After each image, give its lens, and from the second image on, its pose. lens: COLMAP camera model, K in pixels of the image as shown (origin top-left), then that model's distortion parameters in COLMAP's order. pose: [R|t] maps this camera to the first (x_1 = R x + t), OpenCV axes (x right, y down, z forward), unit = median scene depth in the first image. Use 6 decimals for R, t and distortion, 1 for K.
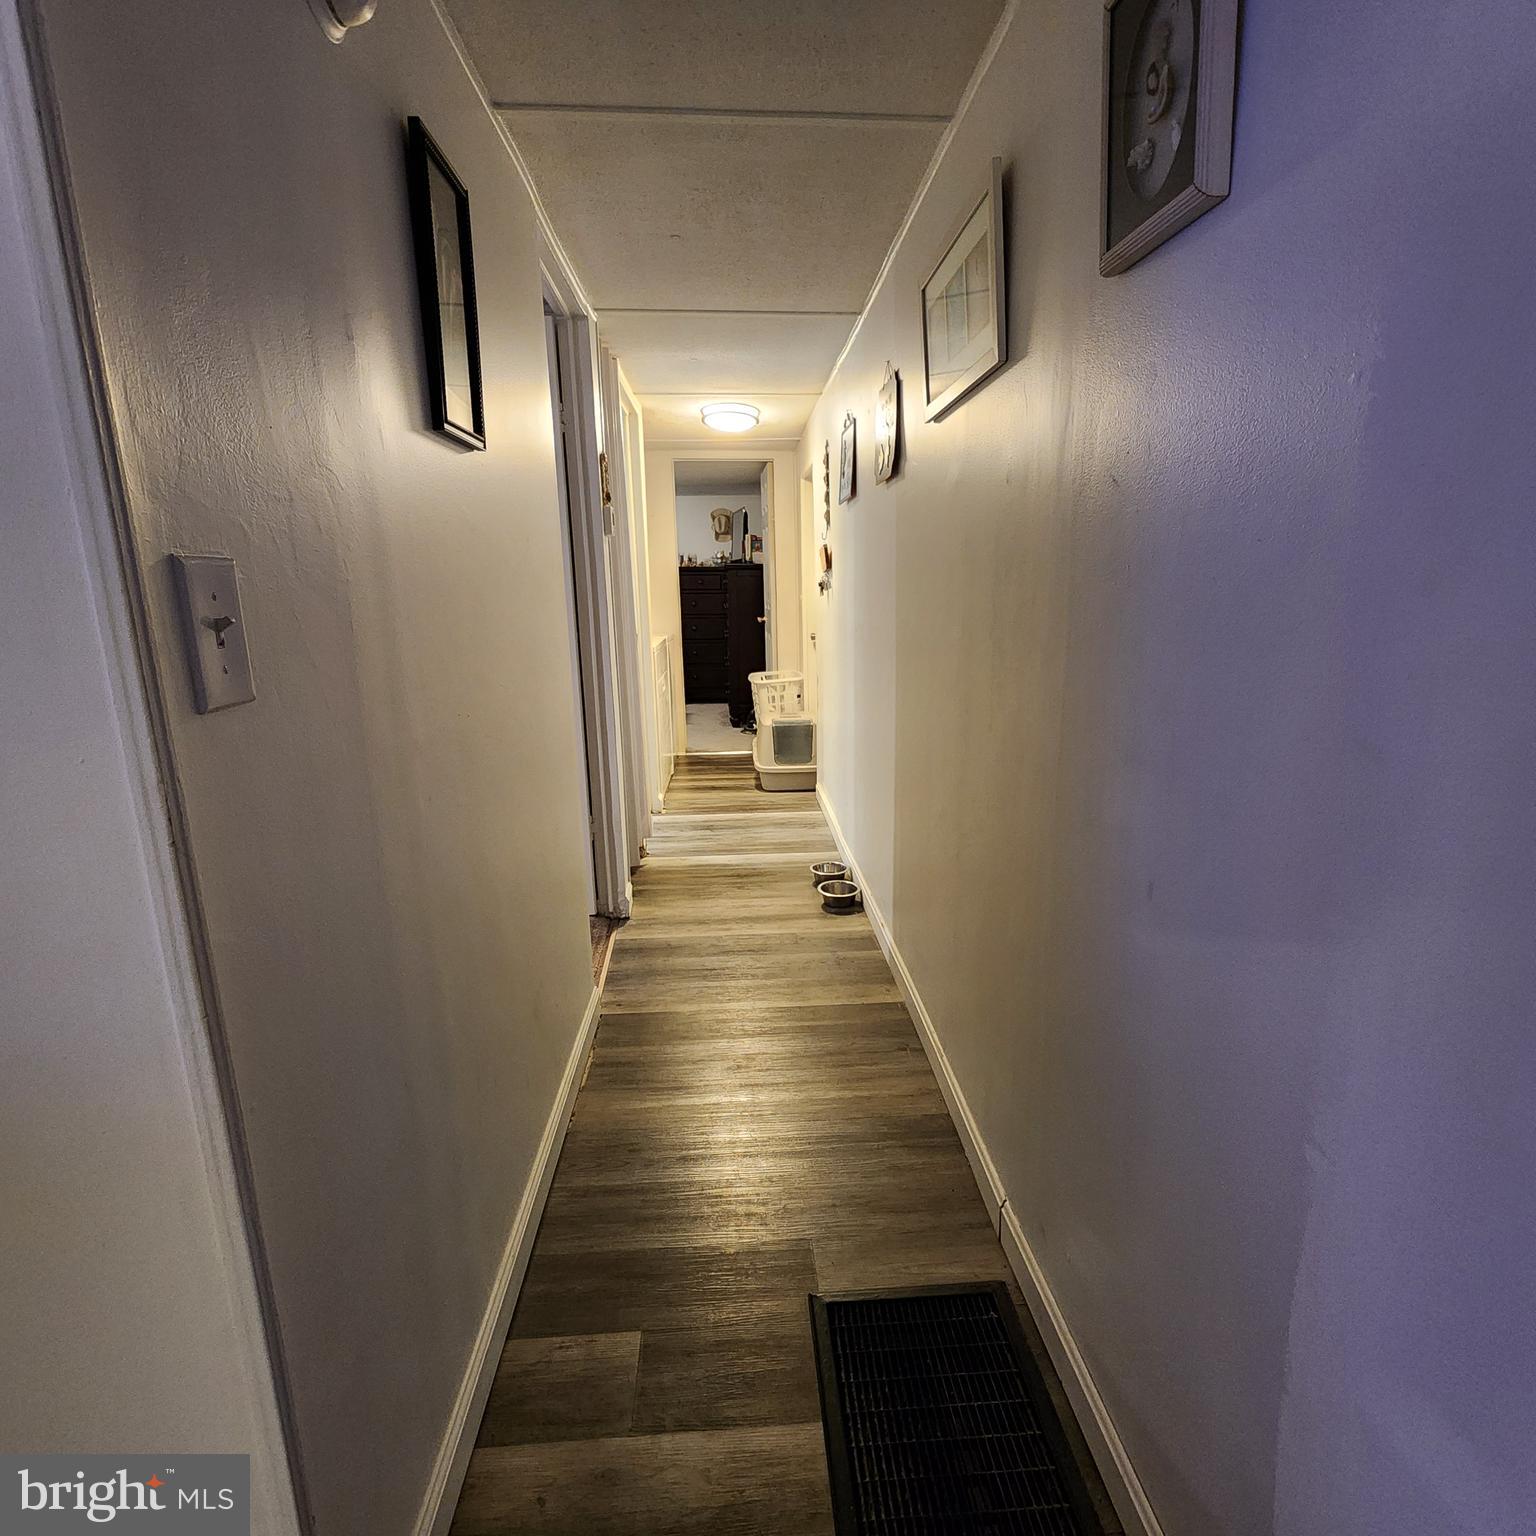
lens RADIAL K [[848.8, 0, 771.8], [0, 848.8, 763.6], [0, 0, 1]] dist [0.000887, -0.002745]
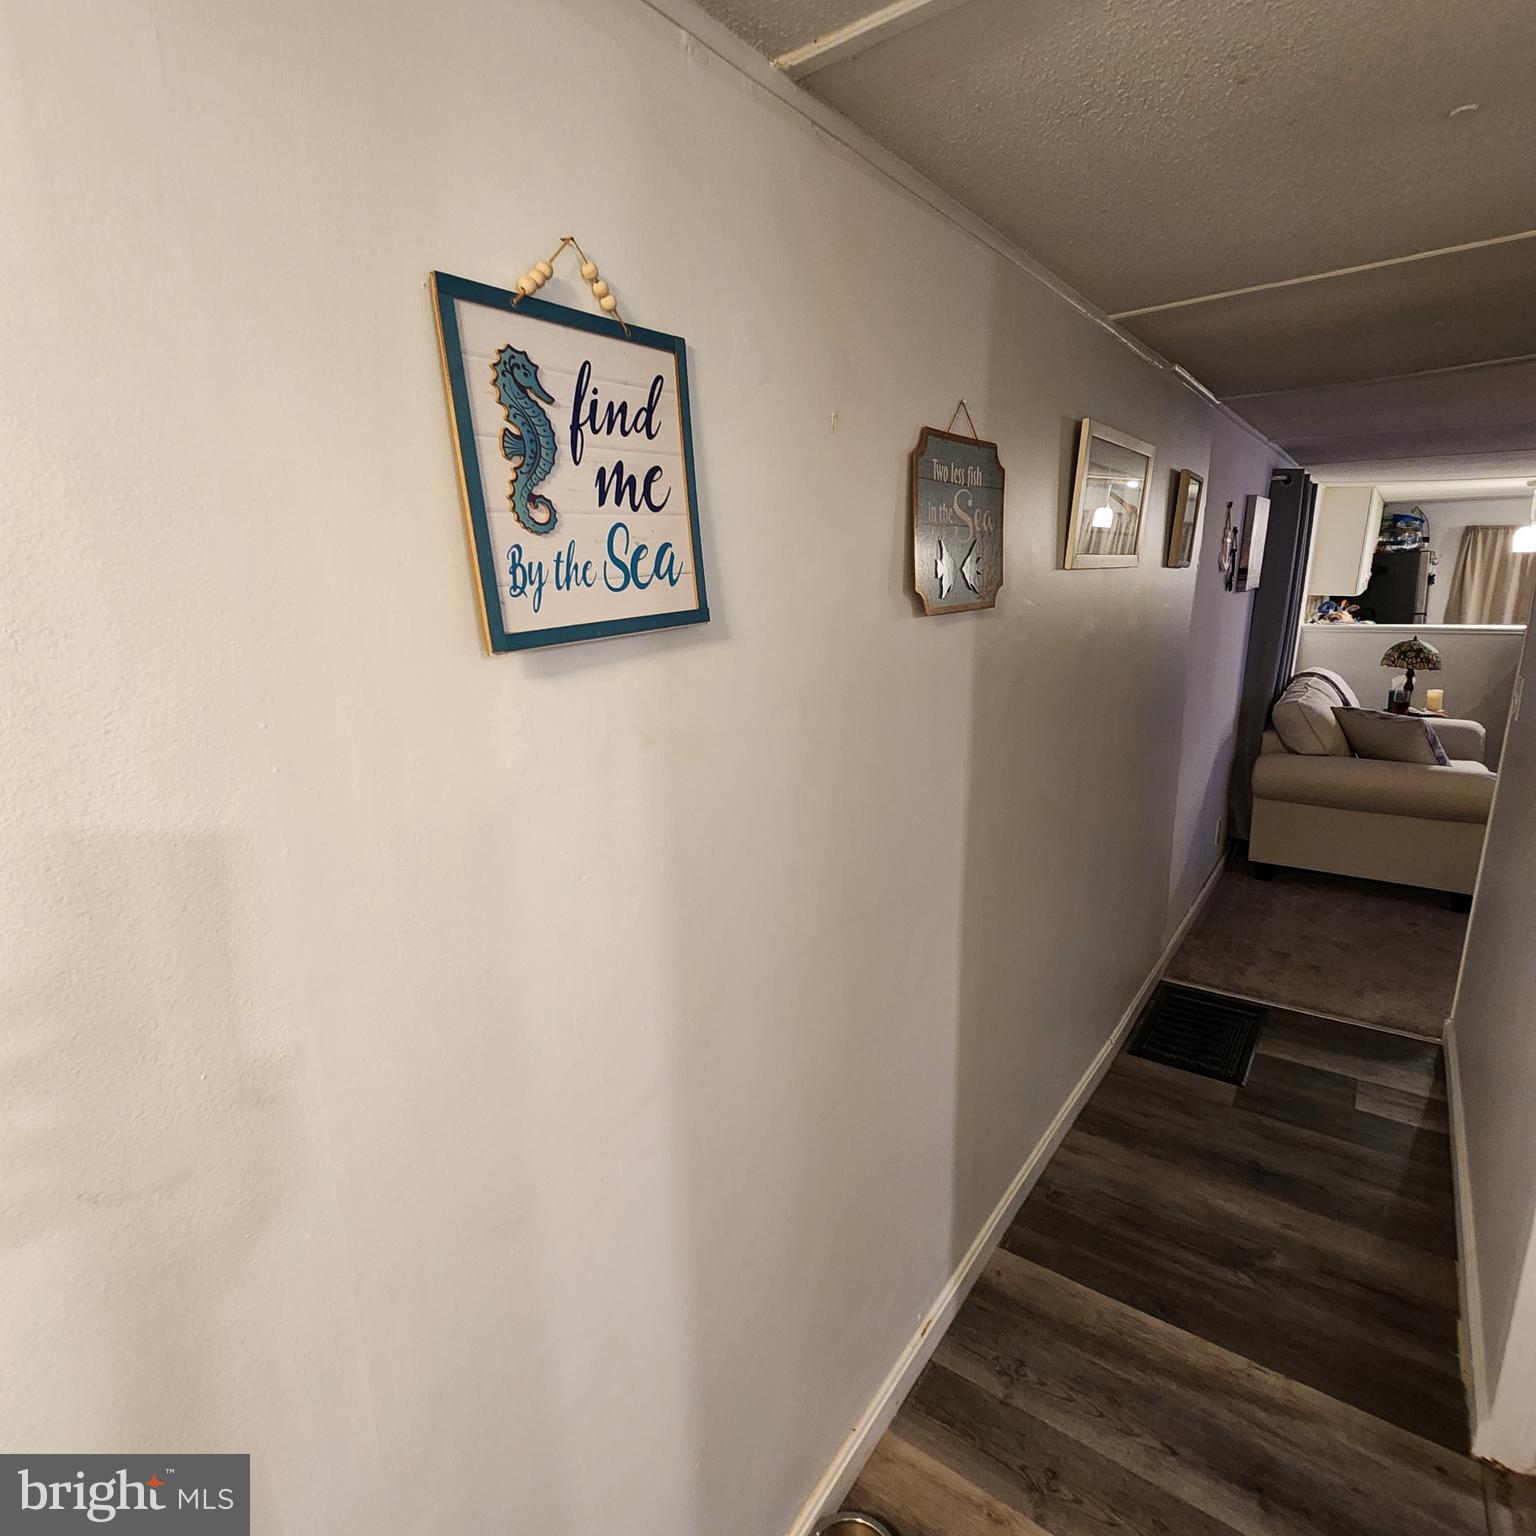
lens RADIAL K [[848.8, 0, 773.7], [0, 848.8, 771.3], [0, 0, 1]] dist [0.000887, -0.002745]
pose [[-0.774371, -0.100409, 0.624714, -0.139358], [0.176121, 0.914104, 0.365234, -0.472136], [-0.607726, 0.392852, -0.690171, 1.537265]]
